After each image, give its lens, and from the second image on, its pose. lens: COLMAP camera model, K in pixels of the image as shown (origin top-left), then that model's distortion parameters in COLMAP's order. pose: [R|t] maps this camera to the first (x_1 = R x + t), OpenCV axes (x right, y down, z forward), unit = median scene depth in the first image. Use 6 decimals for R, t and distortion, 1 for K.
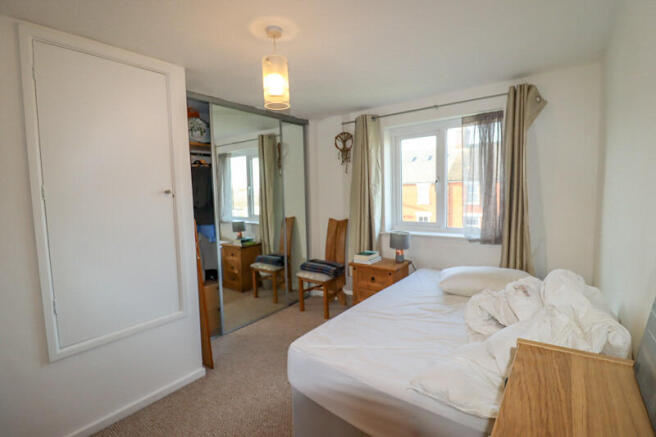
lens RADIAL K [[306.6, 0, 328.0], [0, 306.6, 218.5], [0, 0, 1]] dist [0.000109, 0.000042]
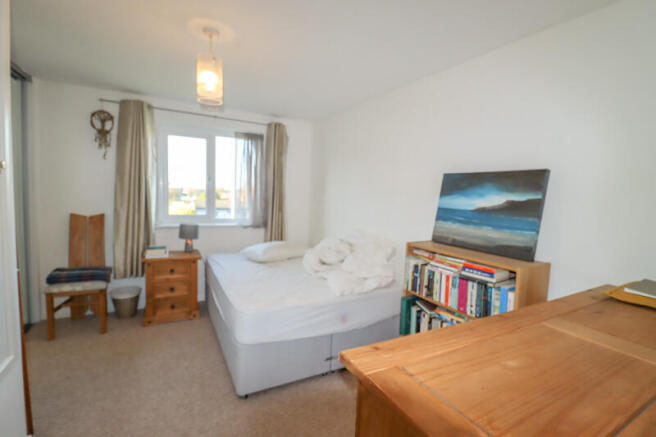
lens RADIAL K [[298.8, 0, 328.0], [0, 298.8, 218.5], [0, 0, 1]] dist [-0.000356, -0.000096]
pose [[0.438320, -0.033706, 0.898187, -0.464700], [0.019931, 0.999415, 0.027778, 0.005524], [-0.898598, 0.005726, 0.438736, 0.092058]]
